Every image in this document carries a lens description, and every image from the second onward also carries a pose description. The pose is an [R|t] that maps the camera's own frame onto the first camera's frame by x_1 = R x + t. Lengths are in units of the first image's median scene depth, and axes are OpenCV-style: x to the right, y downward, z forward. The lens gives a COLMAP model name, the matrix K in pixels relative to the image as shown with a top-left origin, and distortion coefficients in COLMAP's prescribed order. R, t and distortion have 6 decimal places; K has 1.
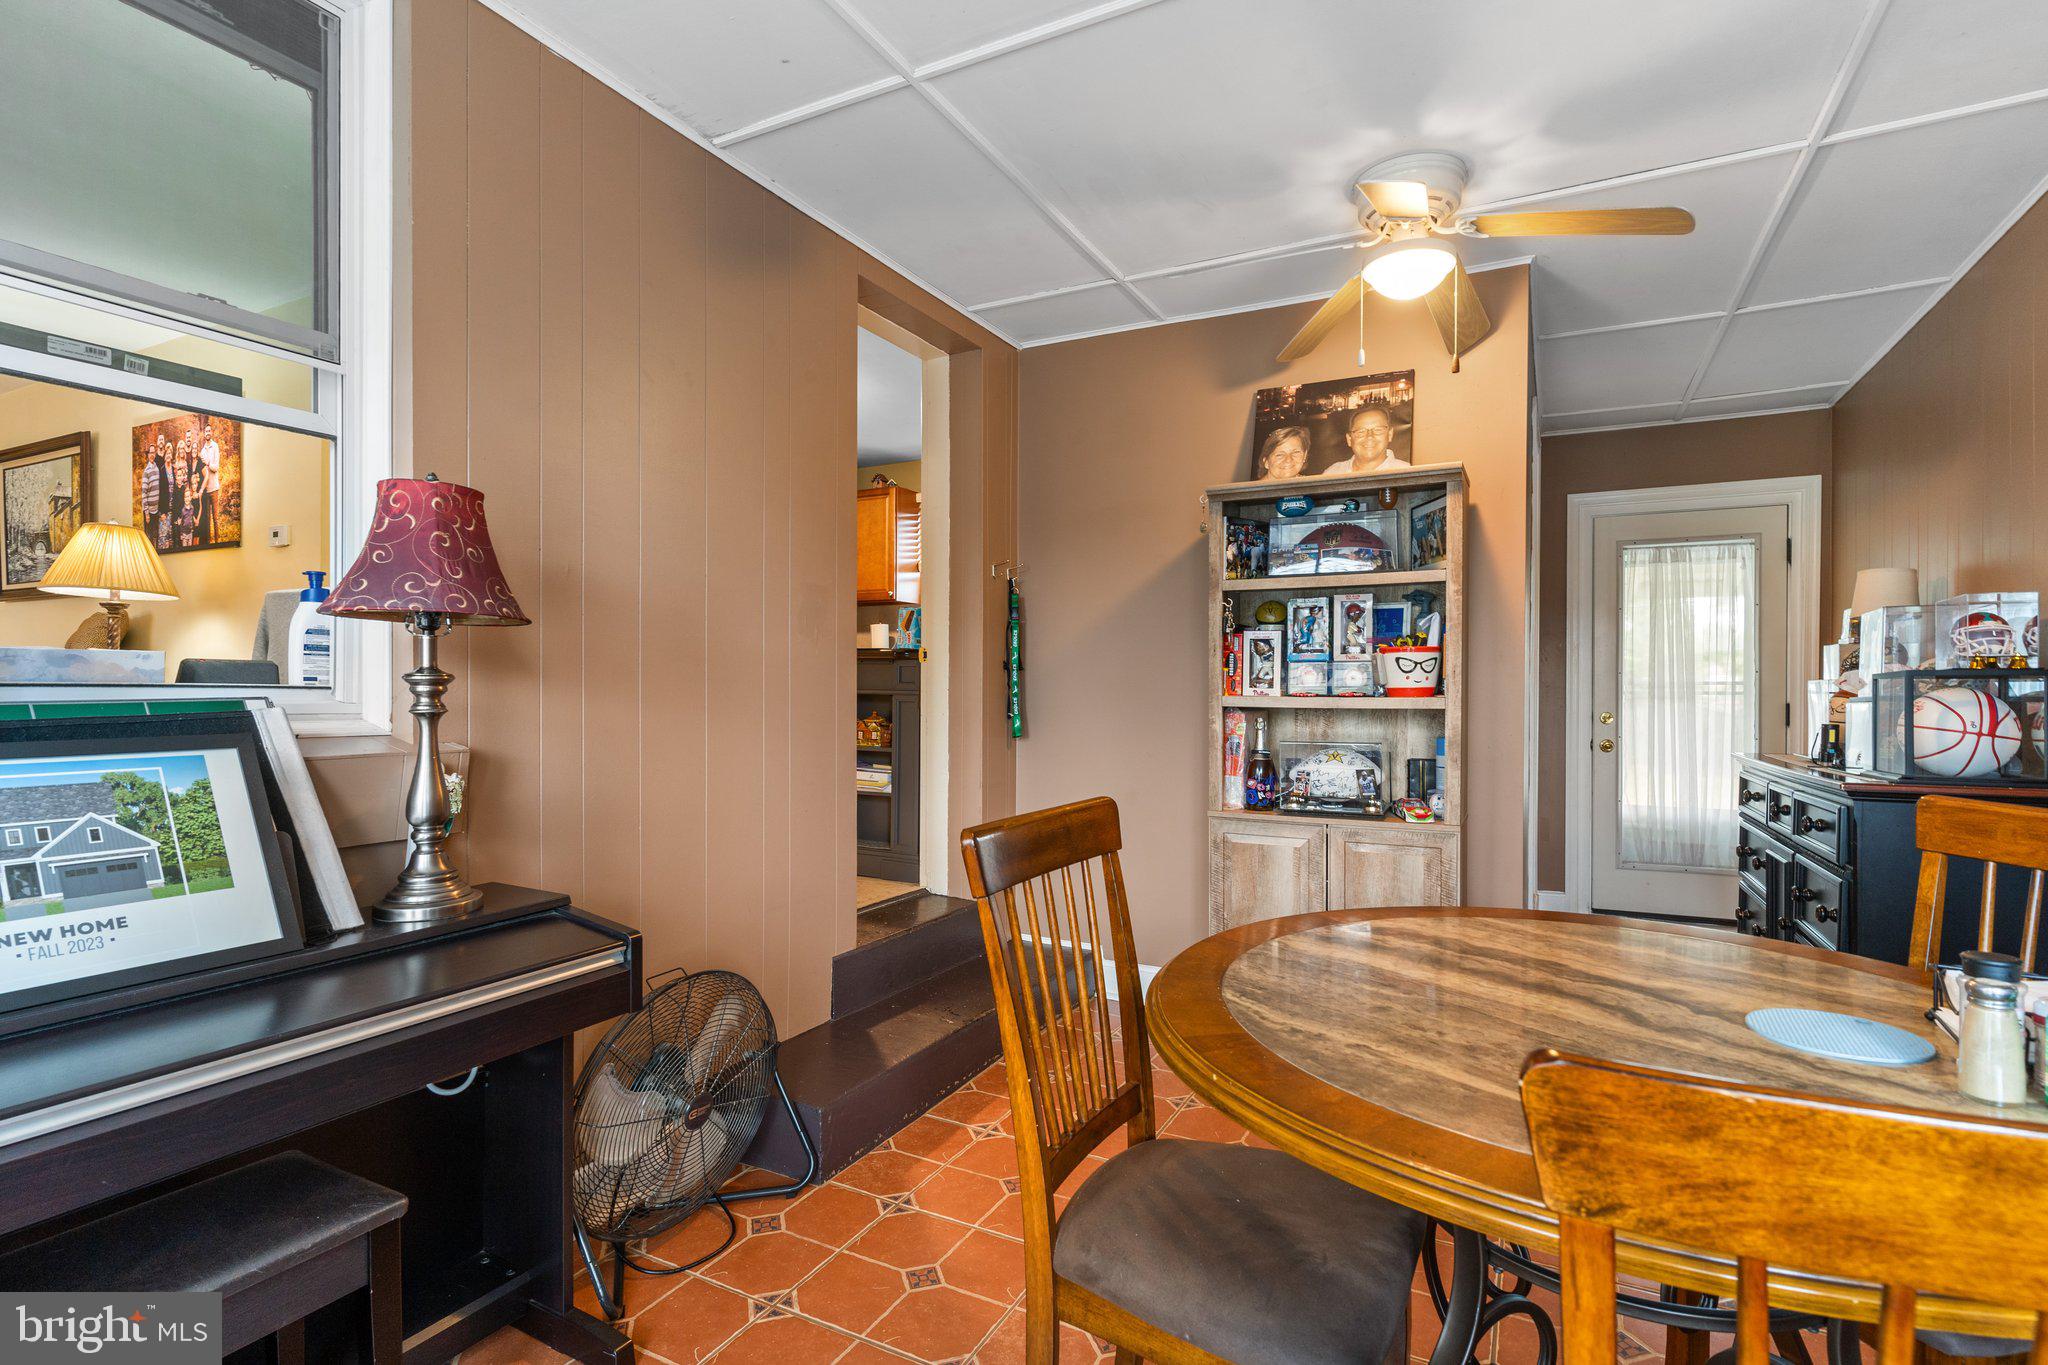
lens RADIAL K [[991.2, 0, 1024.5], [0, 991.2, 684.9], [0, 0, 1]] dist [0.004865, 0.000913]
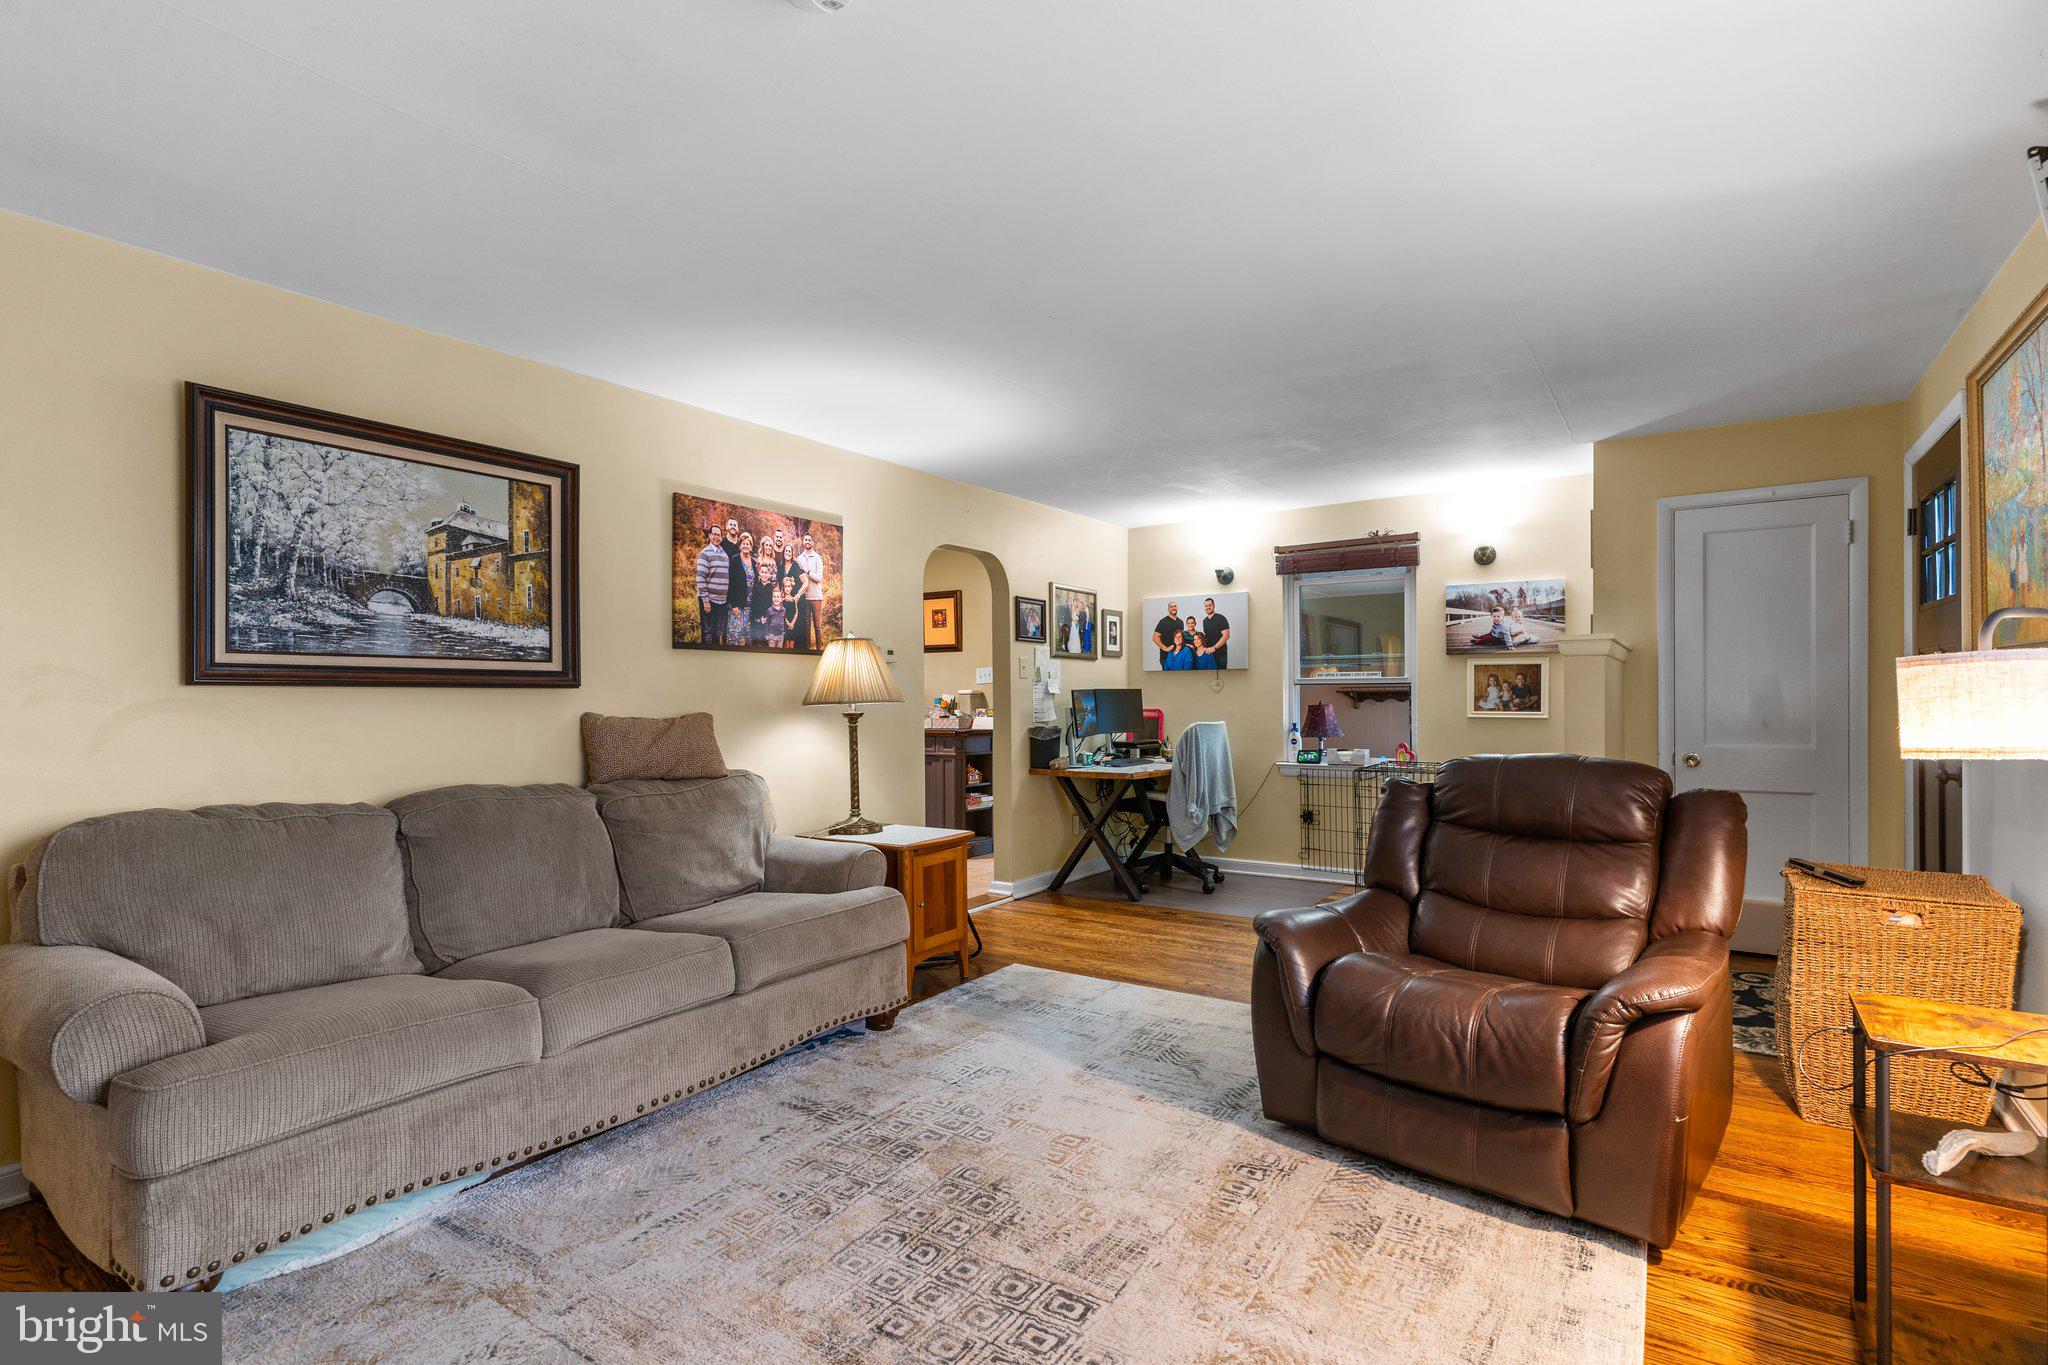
lens RADIAL K [[991.2, 0, 1023.7], [0, 991.2, 689.3], [0, 0, 1]] dist [0.004865, 0.000913]
pose [[0.116455, 0.002685, 0.993192, -1.791785], [0.001138, 0.999995, -0.002837, -0.096670], [-0.993195, 0.001461, 0.116452, 0.652801]]
